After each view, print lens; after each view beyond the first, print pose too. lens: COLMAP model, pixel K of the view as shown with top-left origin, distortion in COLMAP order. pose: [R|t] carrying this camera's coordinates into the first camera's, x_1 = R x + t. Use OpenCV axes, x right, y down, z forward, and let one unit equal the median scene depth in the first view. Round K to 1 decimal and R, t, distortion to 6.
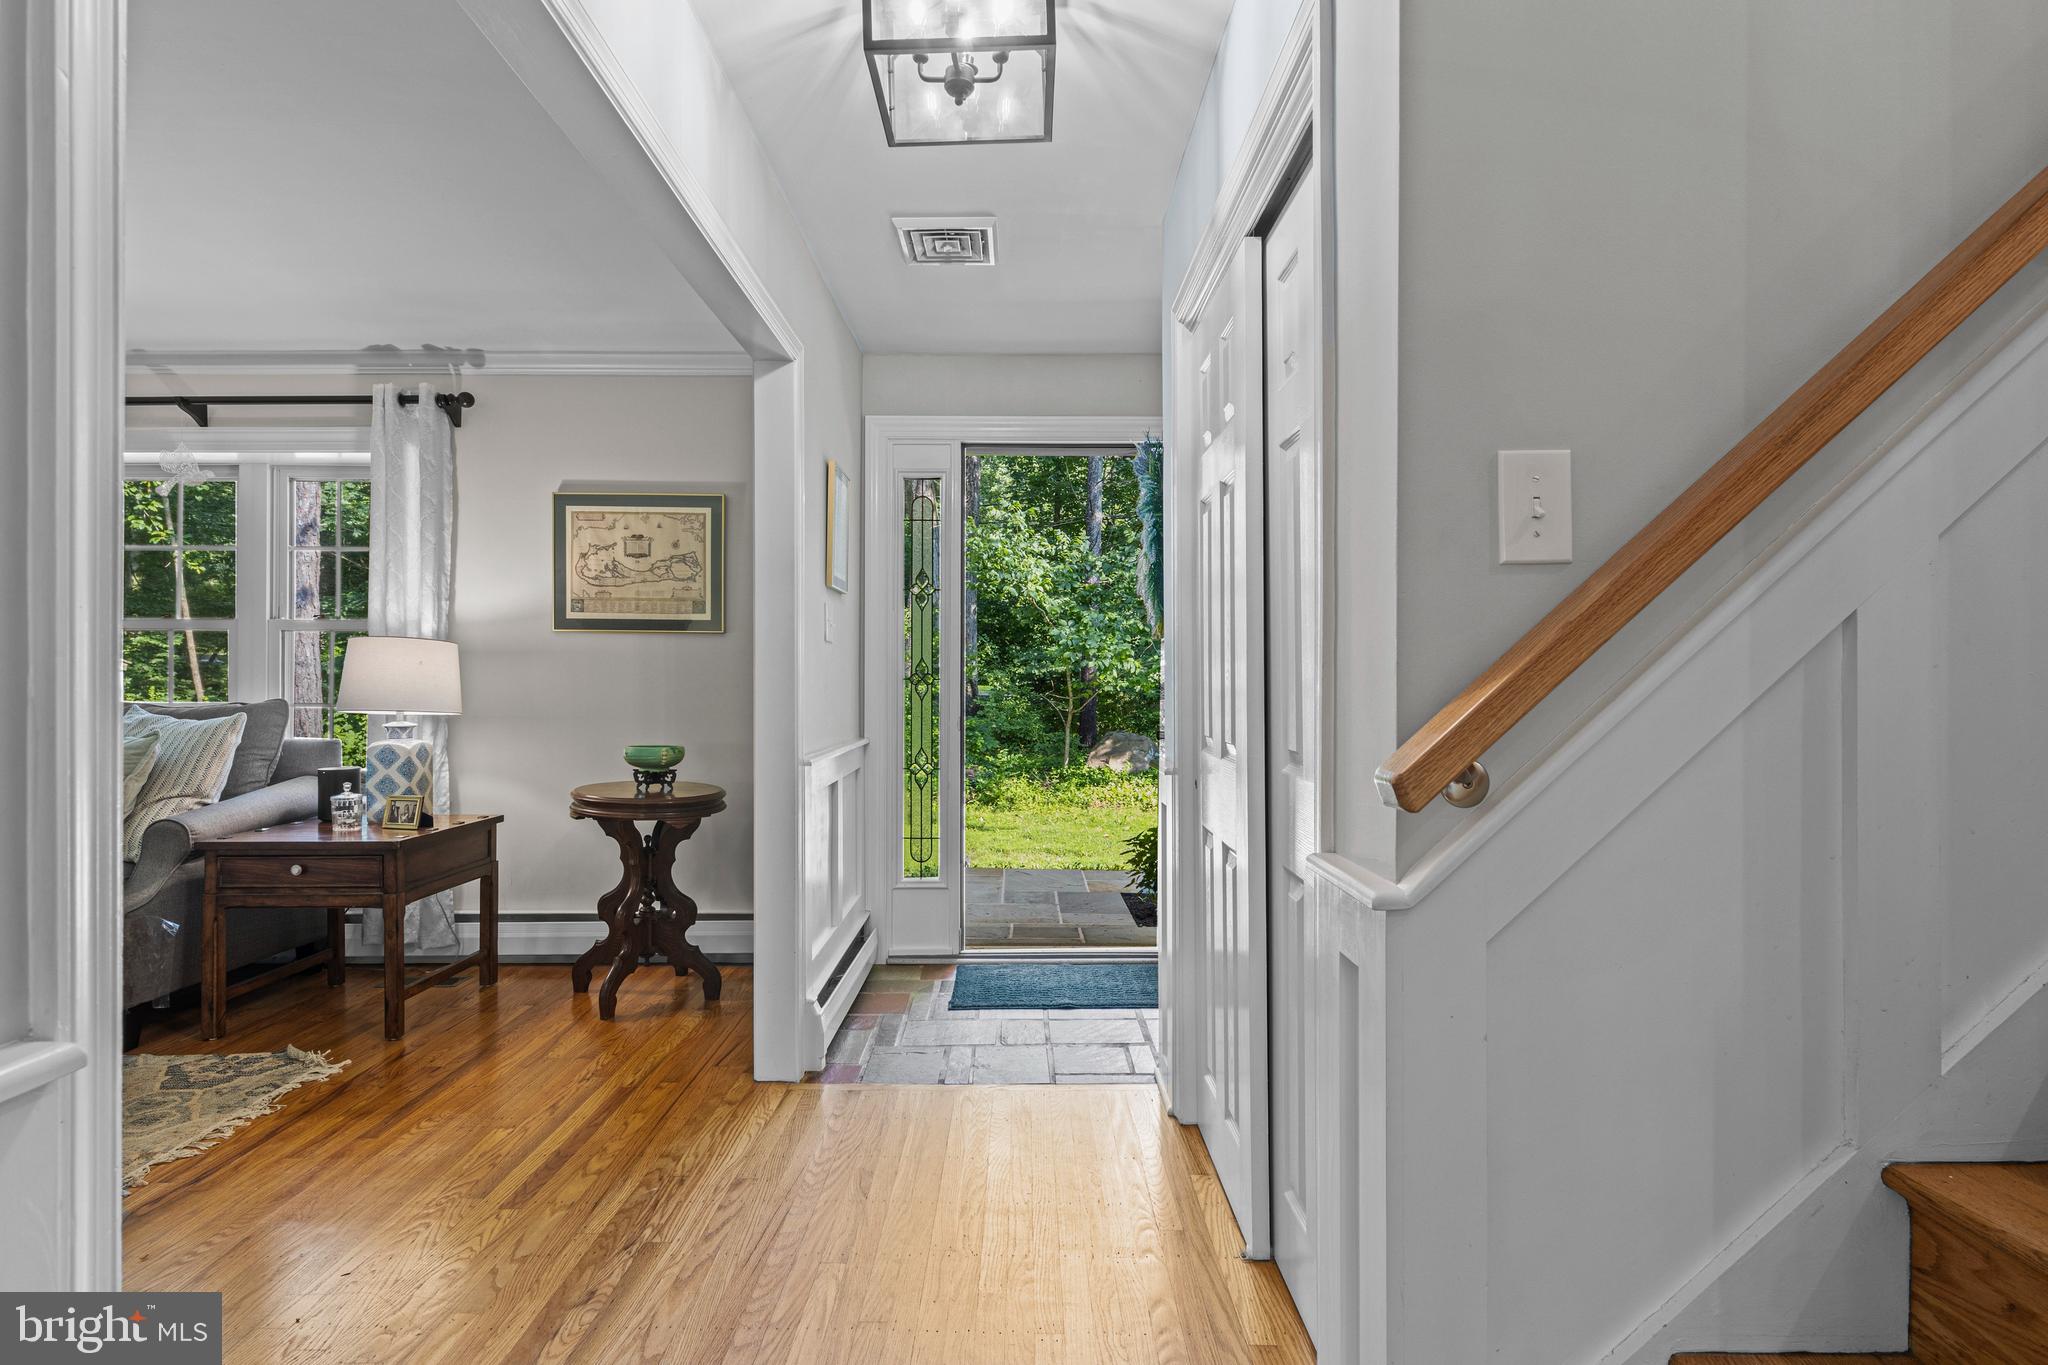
lens RADIAL K [[1048.7, 0, 1023.8], [0, 1048.7, 674.4], [0, 0, 1]] dist [0.014857, -0.004739]
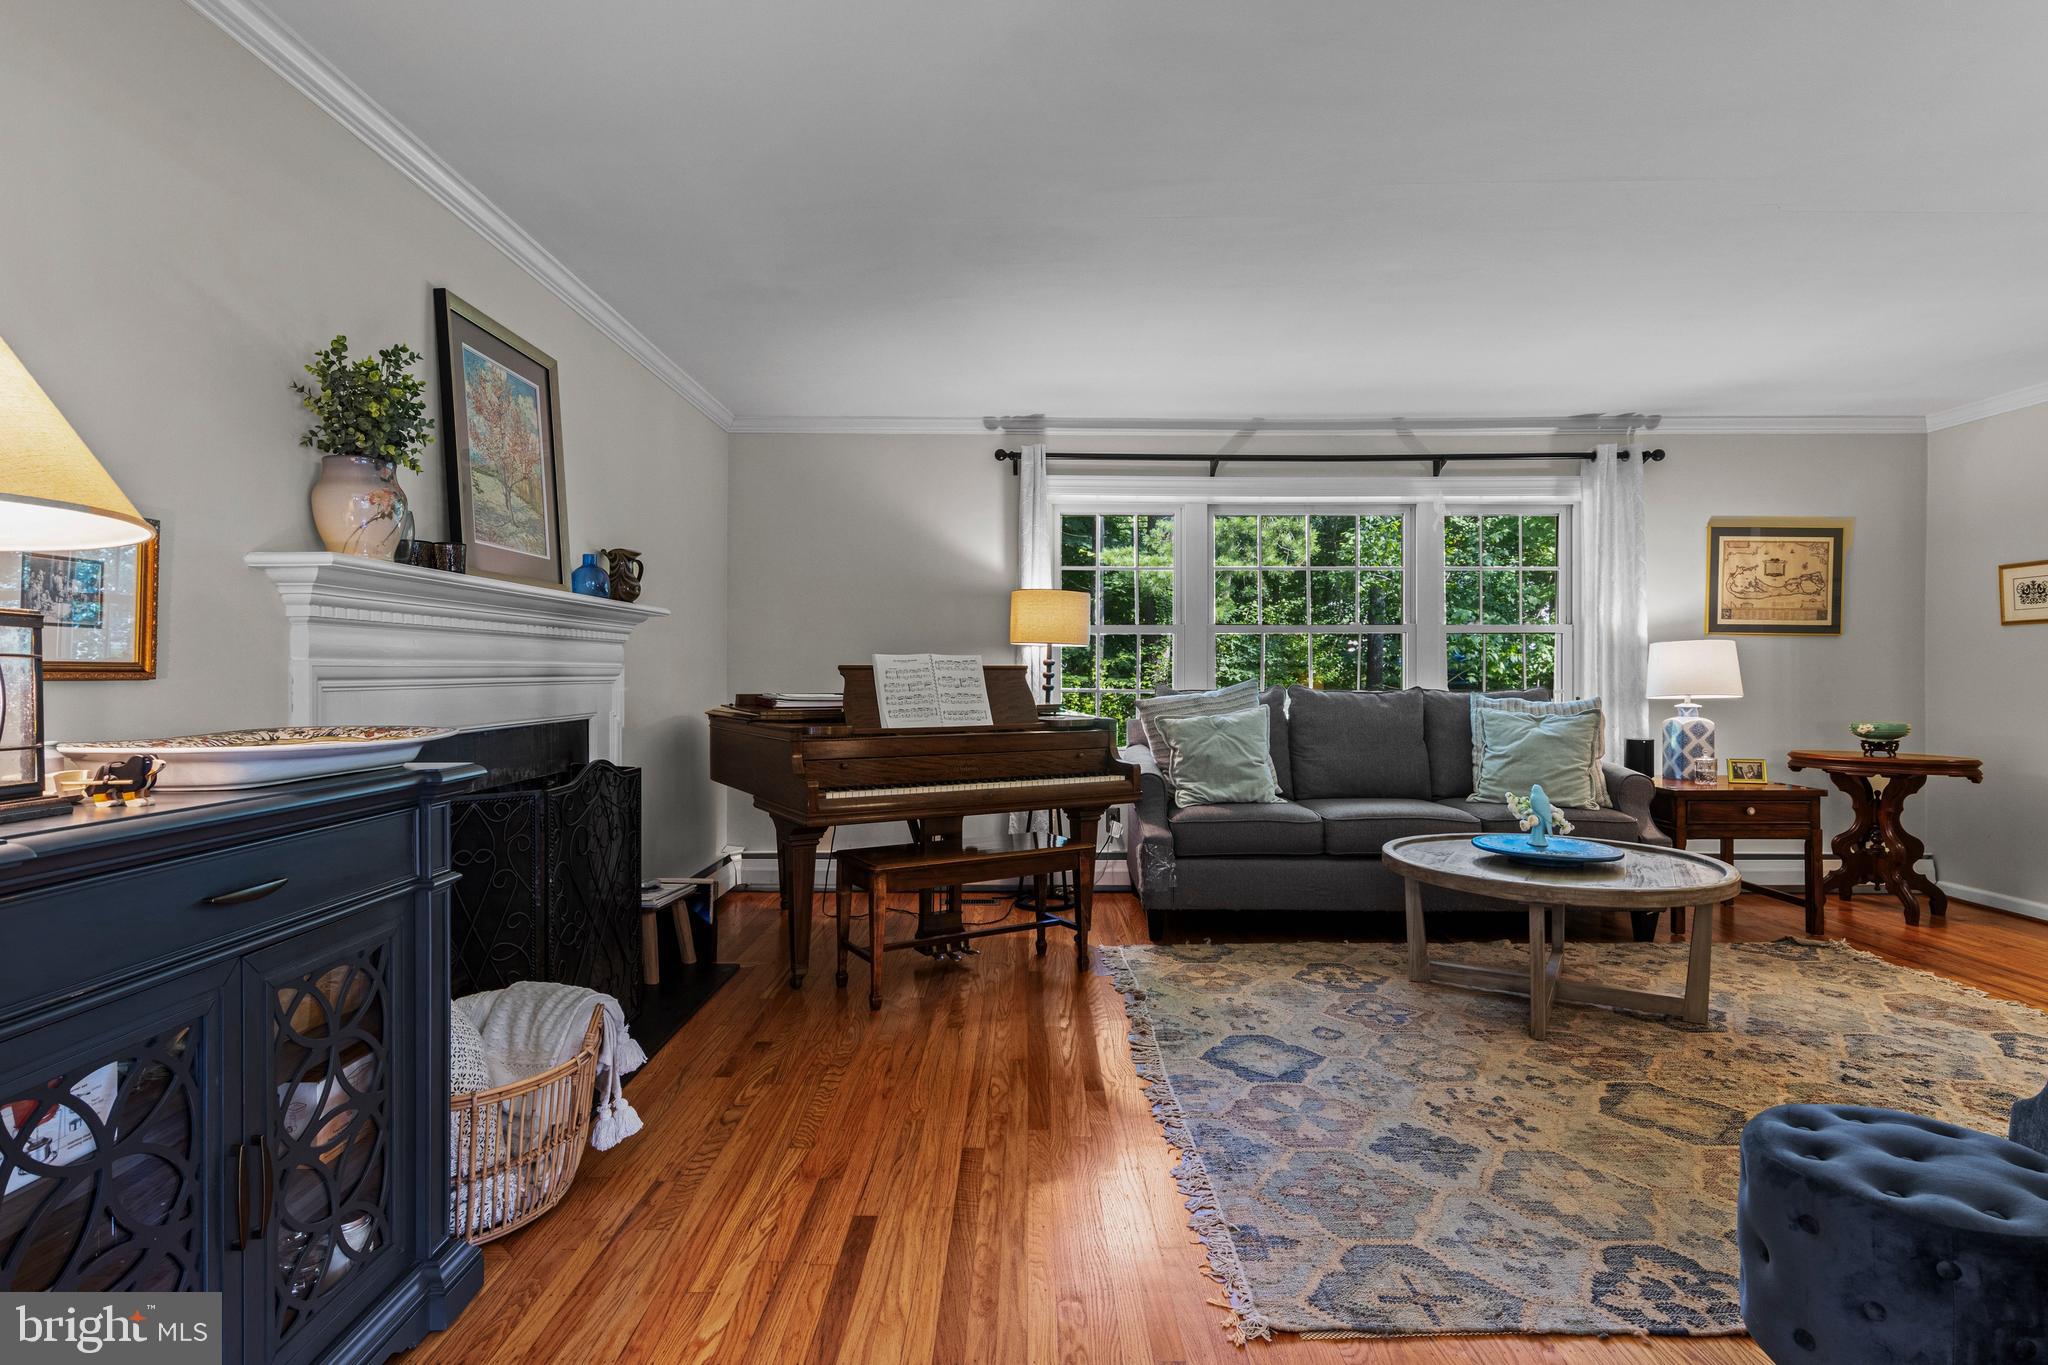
lens RADIAL K [[1048.7, 0, 1023.8], [0, 1048.7, 674.4], [0, 0, 1]] dist [0.014857, -0.004739]
pose [[0.999981, -0.000811, -0.006186, -1.311889], [0.000848, 0.999982, 0.005936, -0.000292], [0.006181, -0.005941, 0.999963, -0.300433]]
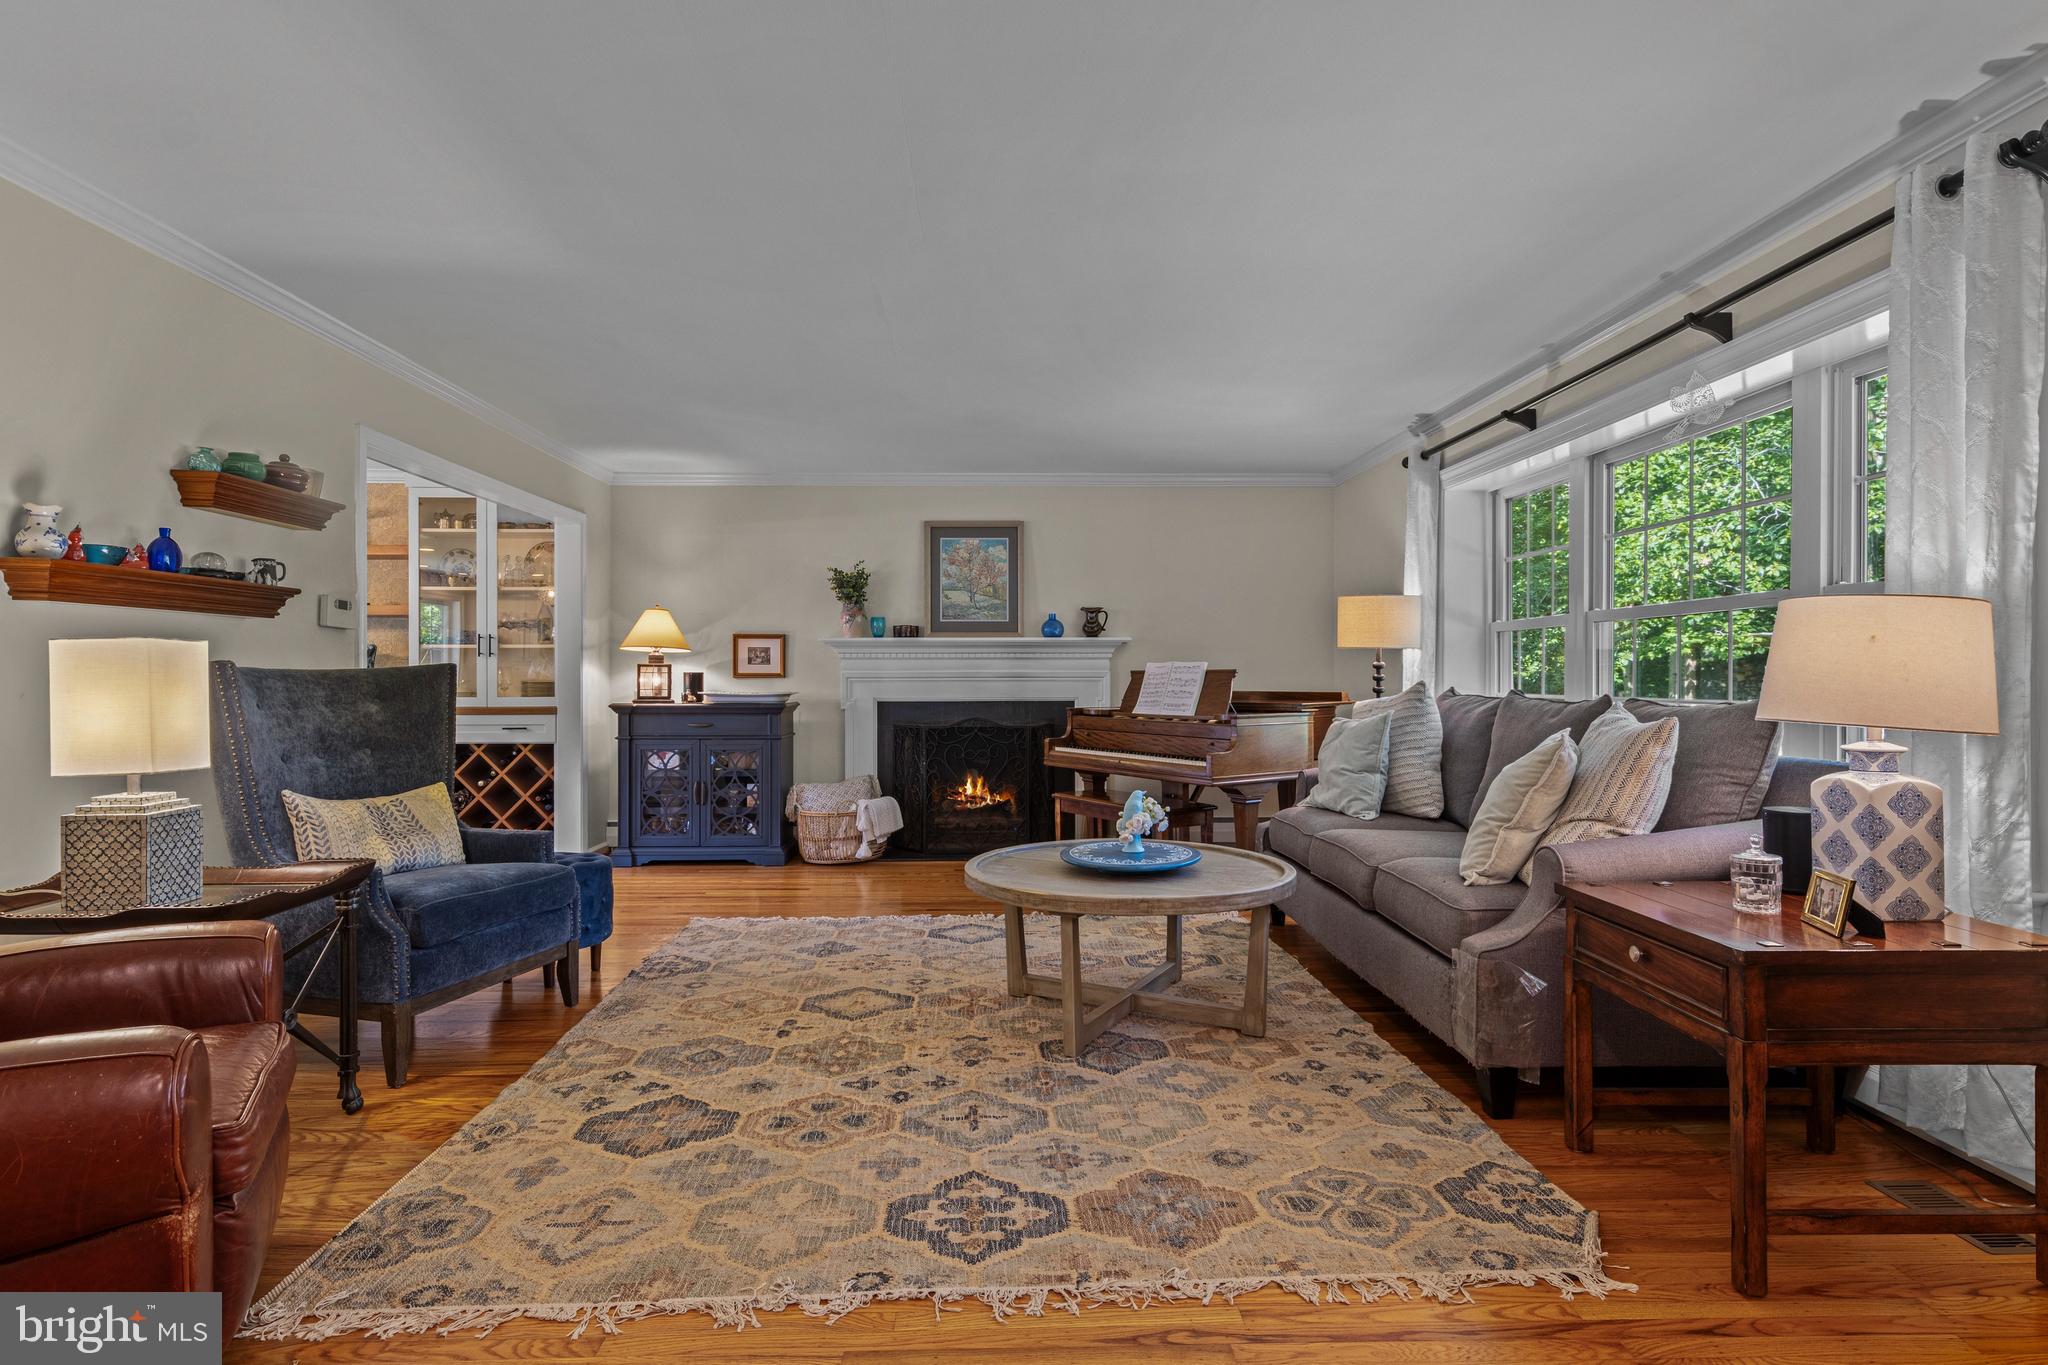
lens RADIAL K [[1048.7, 0, 1023.8], [0, 1048.7, 674.4], [0, 0, 1]] dist [0.014857, -0.004739]
pose [[0.024376, -0.003368, -0.999697, -0.023036], [0.006437, 0.999974, -0.003212, 0.006163], [0.999682, -0.006357, 0.024397, 0.481989]]
